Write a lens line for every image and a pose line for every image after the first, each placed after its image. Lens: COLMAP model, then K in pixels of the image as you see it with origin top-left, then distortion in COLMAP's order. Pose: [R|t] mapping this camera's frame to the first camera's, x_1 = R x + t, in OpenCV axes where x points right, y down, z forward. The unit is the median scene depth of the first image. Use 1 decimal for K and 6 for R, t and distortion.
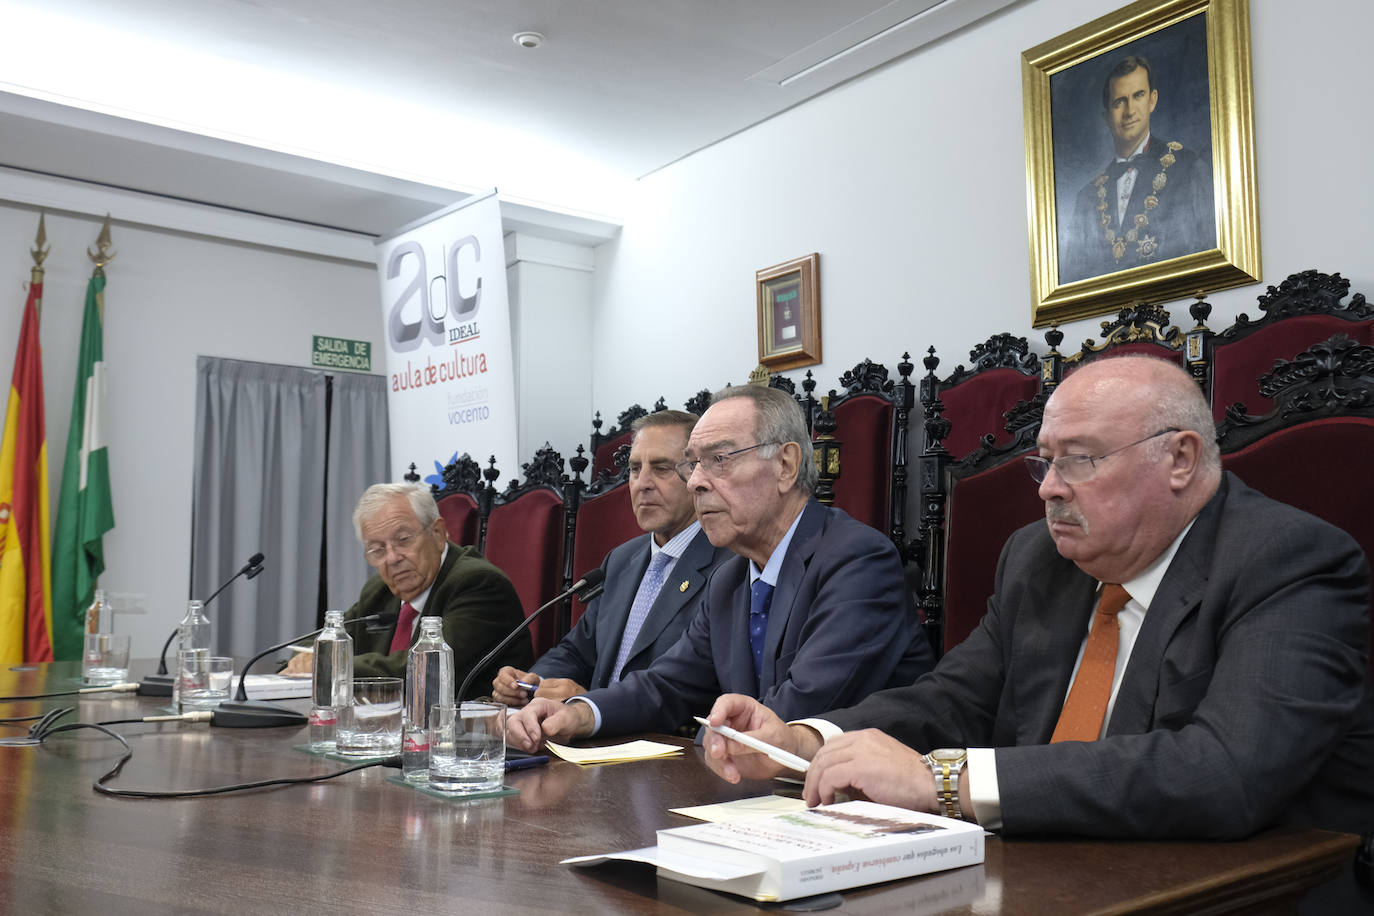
lens RADIAL K [[1305.0, 0, 690.8], [0, 1305.0, 453.5], [0, 0, 1]] dist [0.083892, 0.000000]
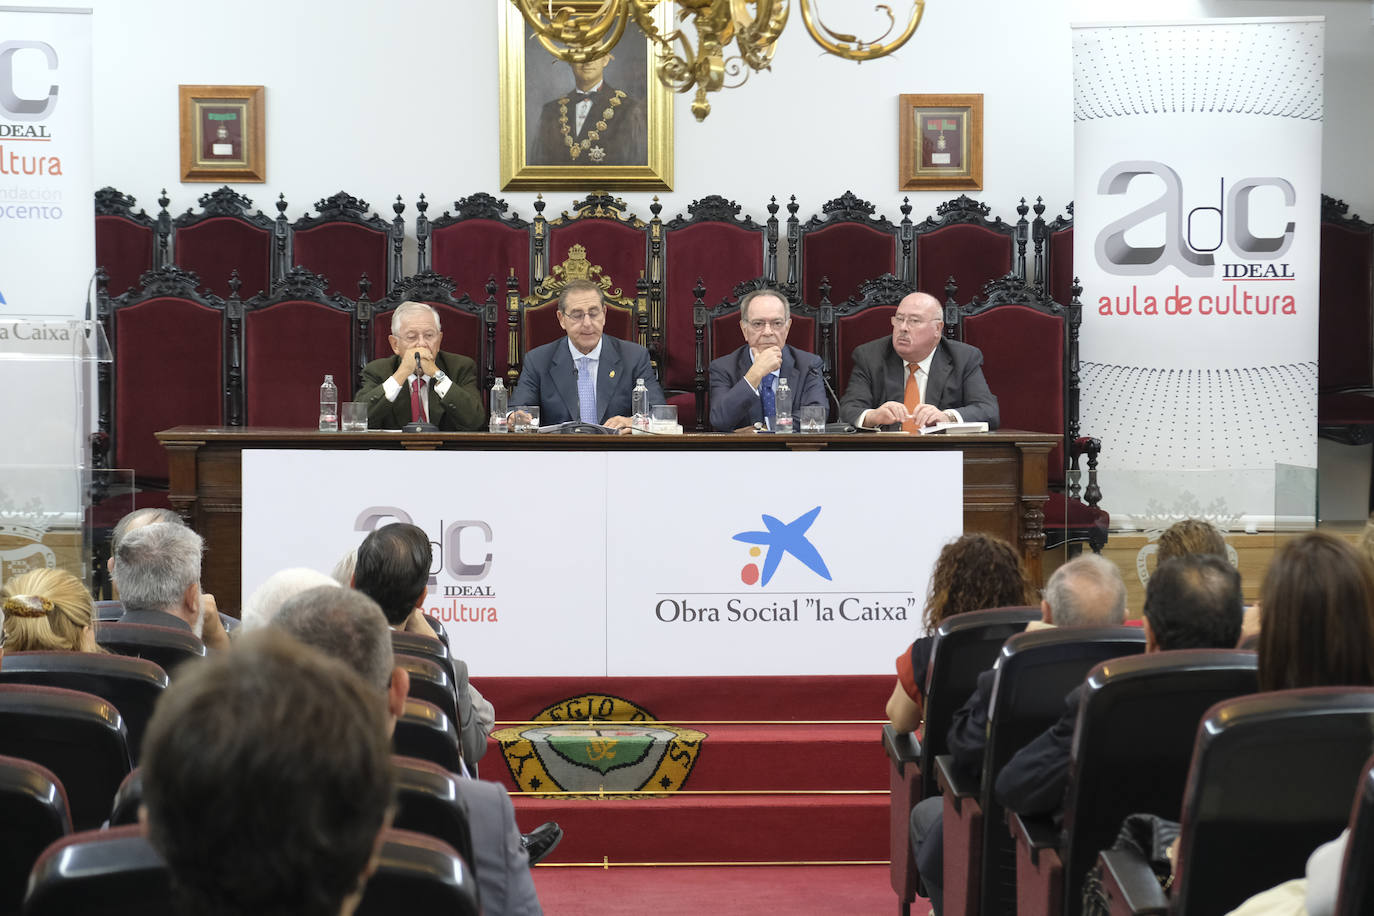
lens RADIAL K [[3218.1, 0, 709.1], [0, 3218.1, 527.5], [0, 0, 1]] dist [0.106807, 0.000000]
pose [[0.539731, -0.040348, 0.840870, -2.715241], [-0.080093, 0.991859, 0.099002, -0.104689], [-0.838019, -0.120782, 0.532106, -1.145318]]
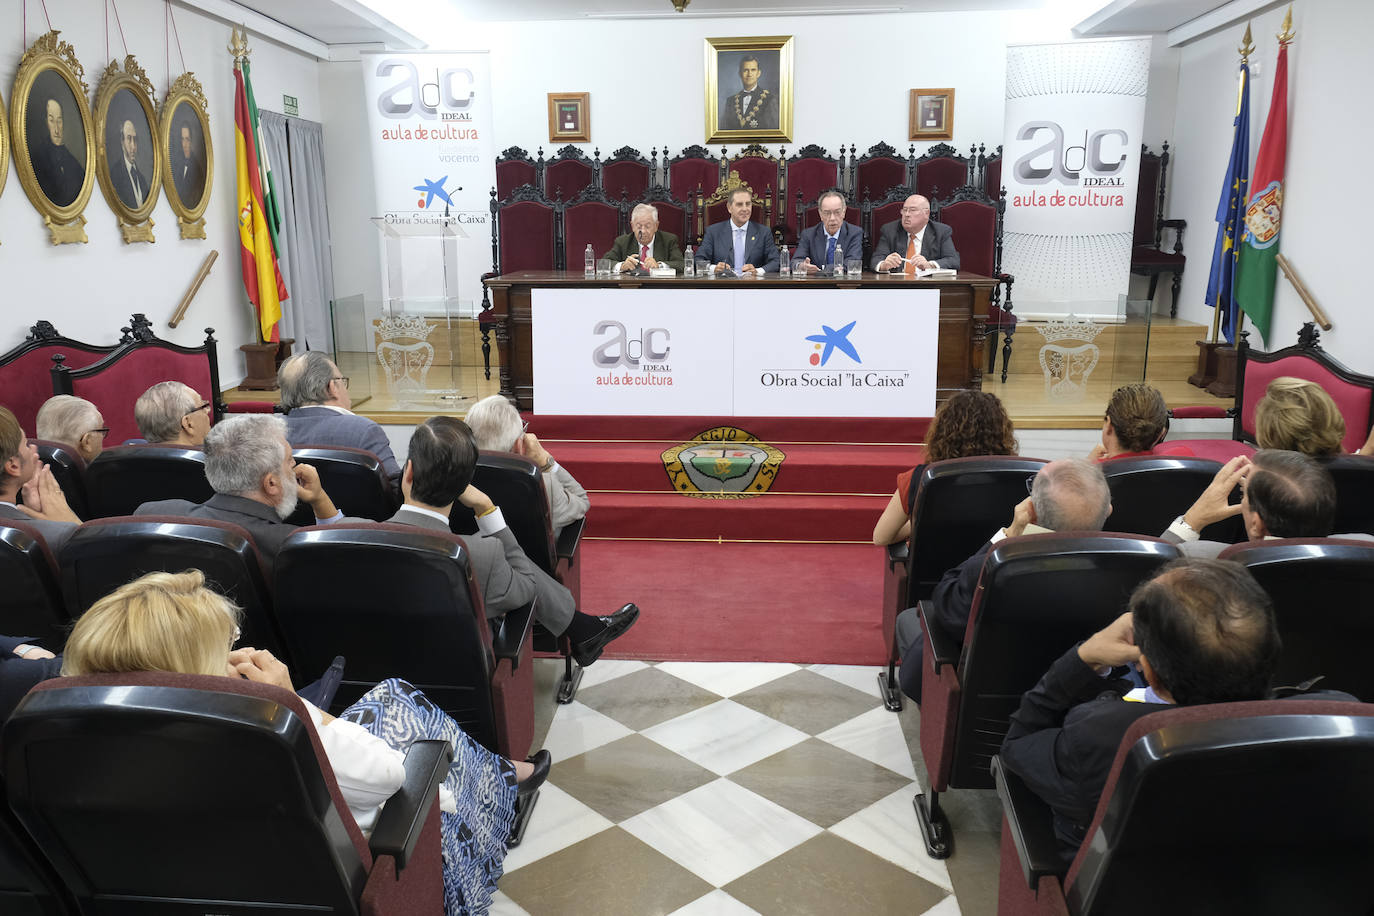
lens RADIAL K [[1052.8, 0, 687.1], [0, 1052.8, 478.7], [0, 0, 1]] dist [-0.035020, 0.012866]
pose [[0.653575, -0.184412, 0.734052, -1.652476], [-0.064957, 0.952617, 0.297157, -0.083230], [-0.754069, -0.241896, 0.610628, -0.551990]]
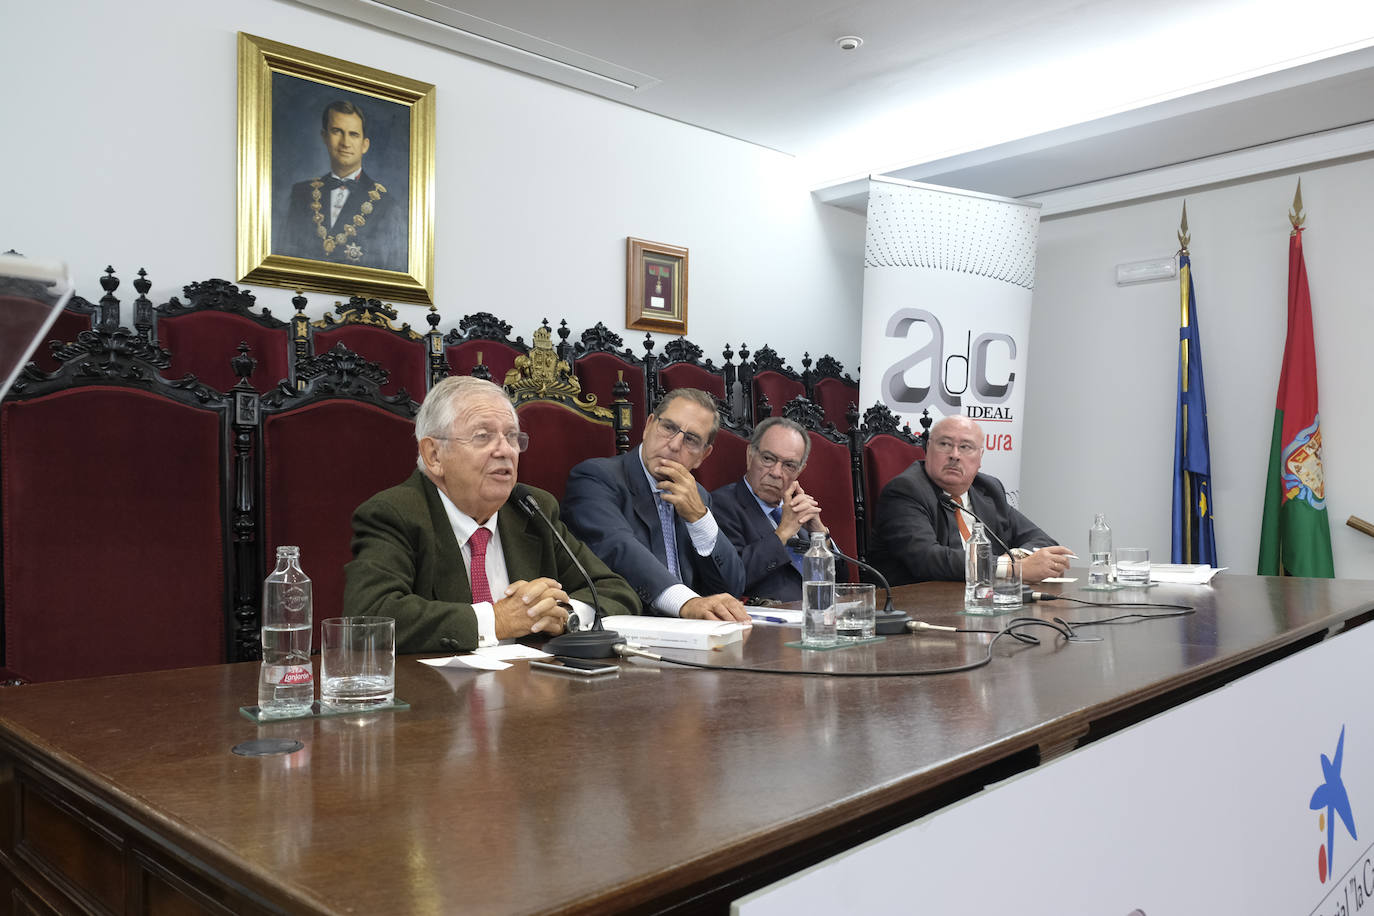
lens RADIAL K [[1065.5, 0, 694.8], [0, 1065.5, 475.6], [0, 0, 1]] dist [-0.026037, 0.033170]
pose [[-0.156681, 0.012185, 0.987574, -0.741730], [-0.087719, 0.995801, -0.026204, 0.063287], [-0.983746, -0.090735, -0.154954, 0.791152]]
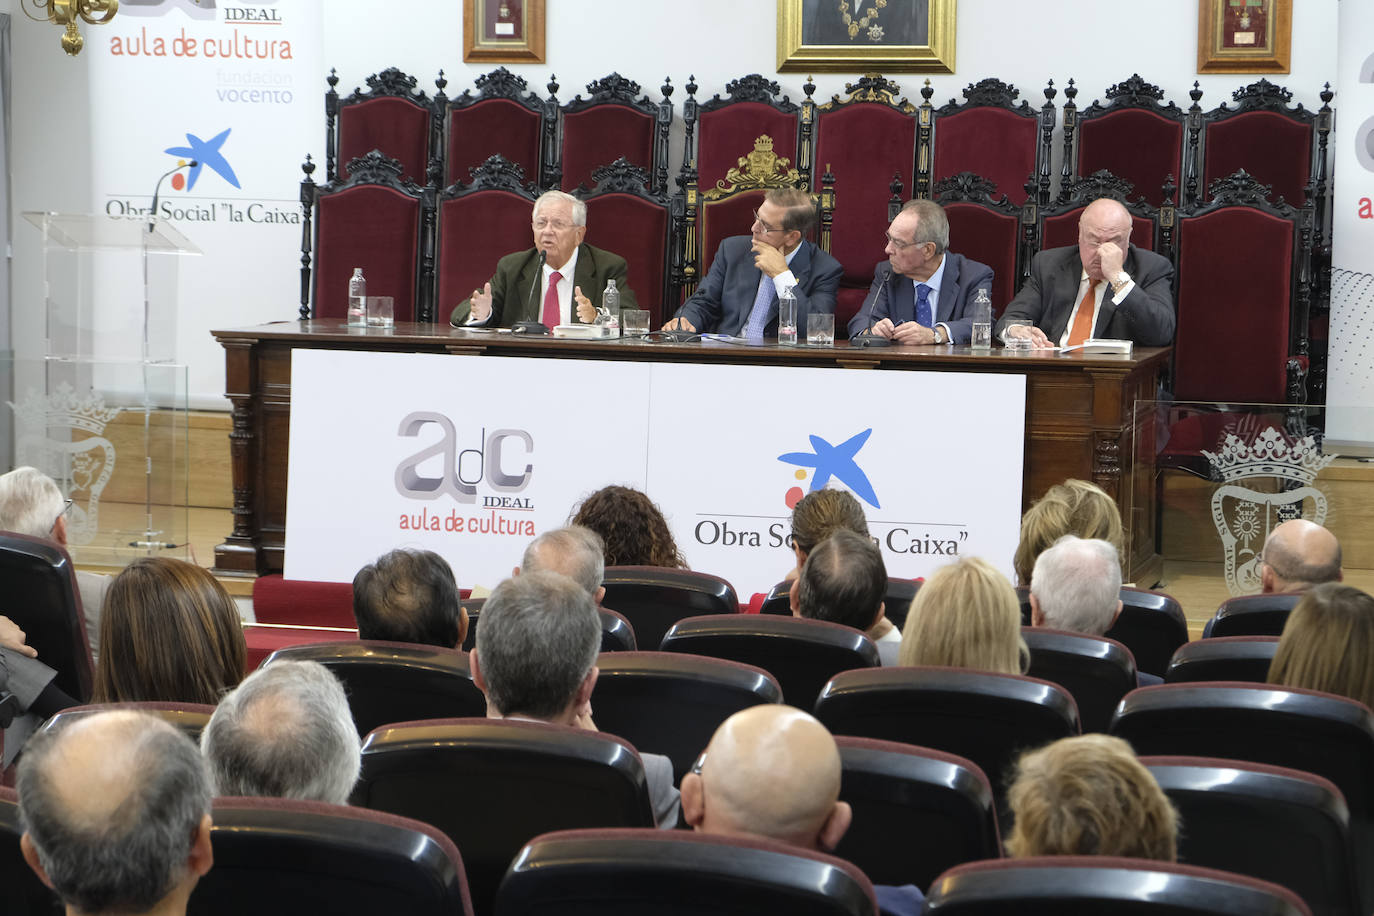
lens RADIAL K [[3368.5, 0, 690.6], [0, 3368.5, 593.6], [0, 0, 1]] dist [0.054495, 0.000000]
pose [[0.783699, -0.057185, 0.618503, -2.094360], [-0.077601, 0.978938, 0.188837, -0.232776], [-0.616274, -0.195987, 0.762755, -1.781248]]
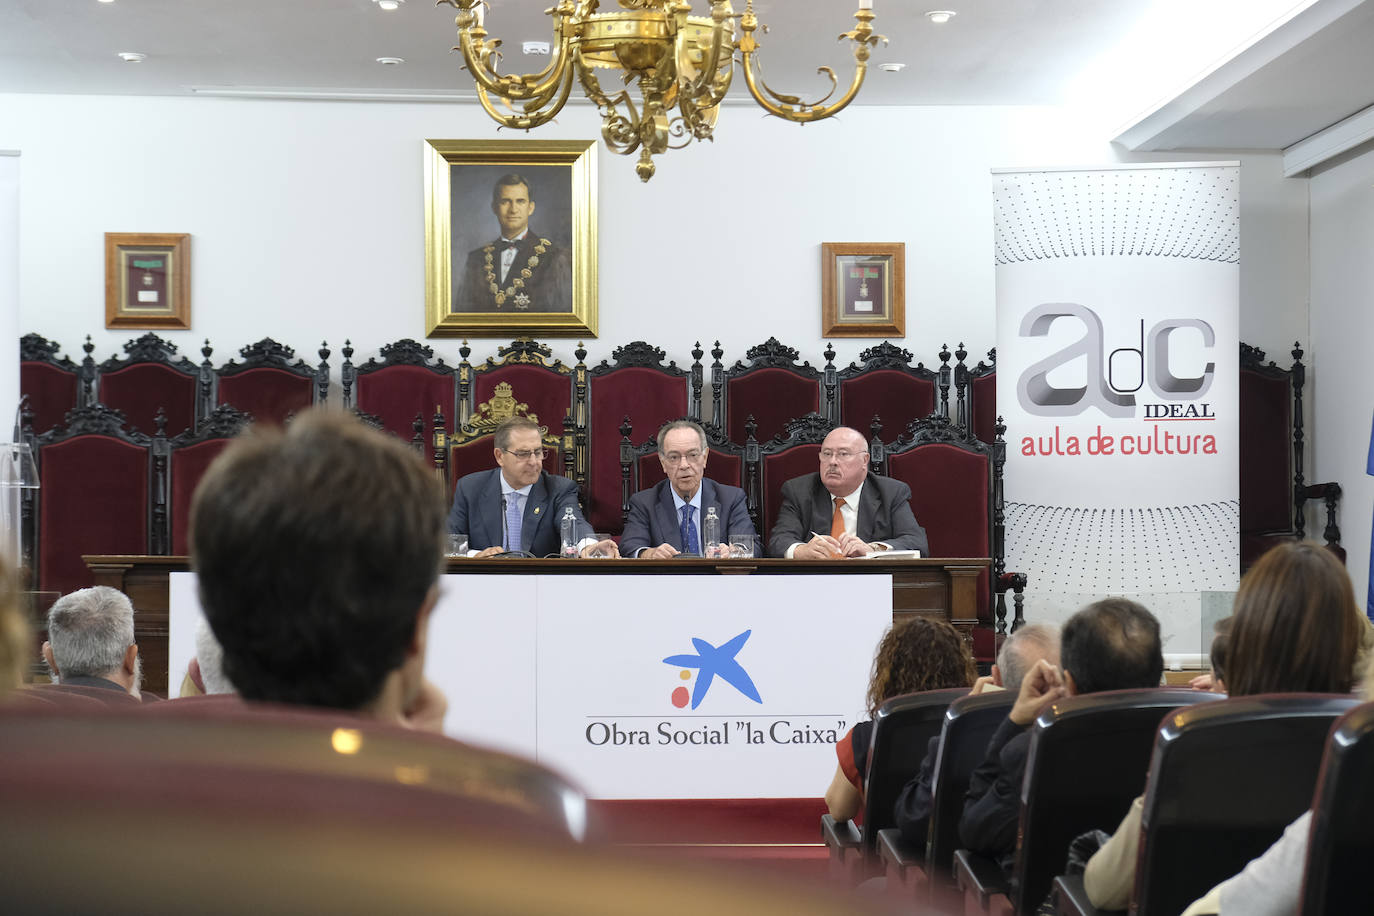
lens RADIAL K [[3218.1, 0, 706.8], [0, 3218.1, 531.5], [0, 0, 1]] dist [0.106807, 0.000000]
pose [[0.515596, 0.016796, 0.856667, -2.727937], [-0.079375, 0.996445, 0.028237, -0.010422], [-0.853147, -0.082557, 0.515096, -1.136627]]
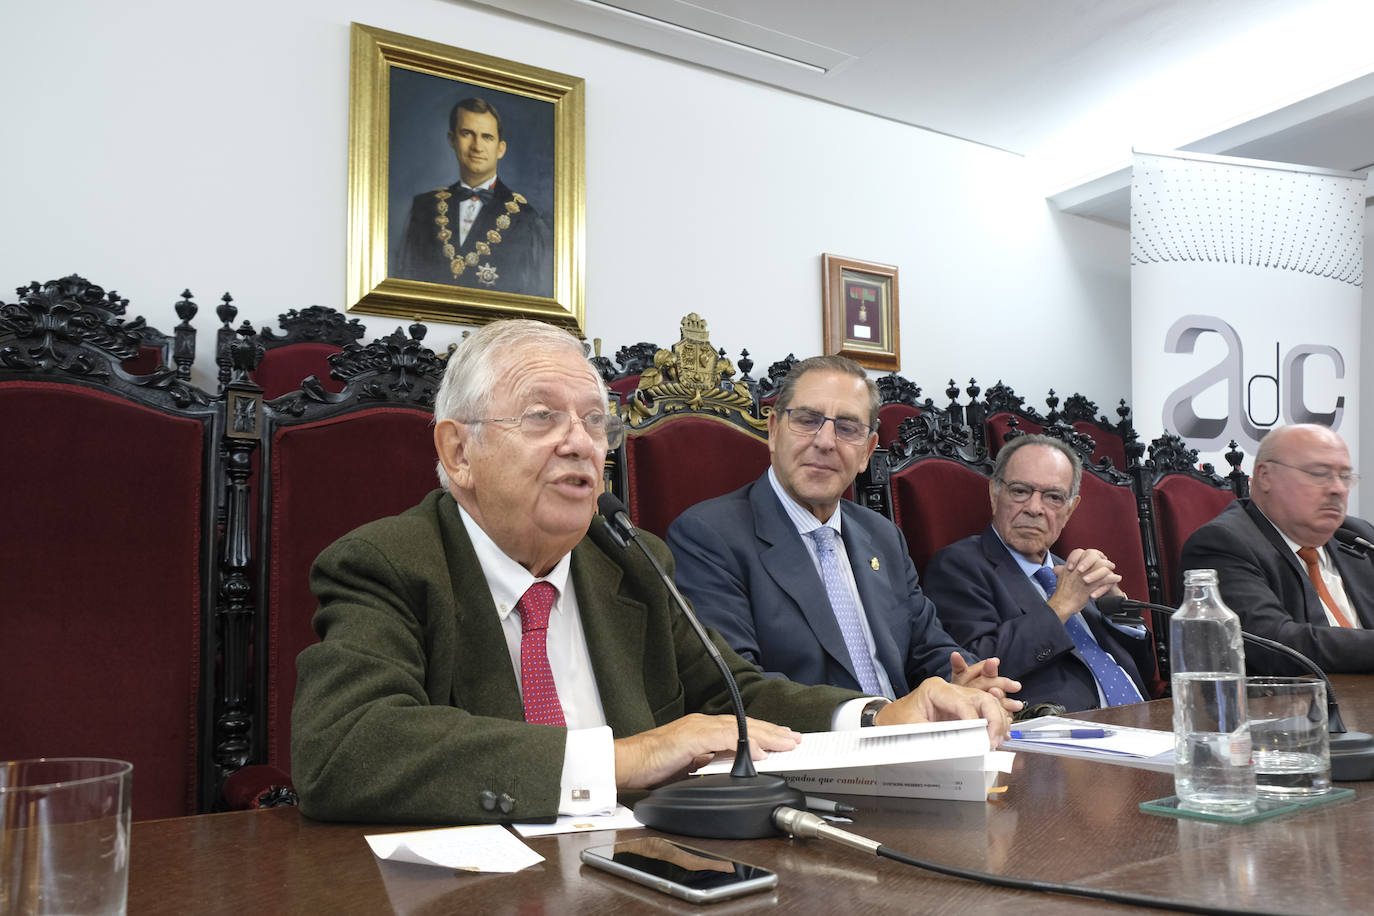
lens RADIAL K [[1065.5, 0, 698.6], [0, 1065.5, 476.2], [0, 0, 1]] dist [-0.026037, 0.033170]
pose [[0.038799, 0.102709, 0.993954, -0.497455], [-0.072120, 0.992397, -0.099733, 0.083262], [-0.996641, -0.067815, 0.045912, 0.757334]]
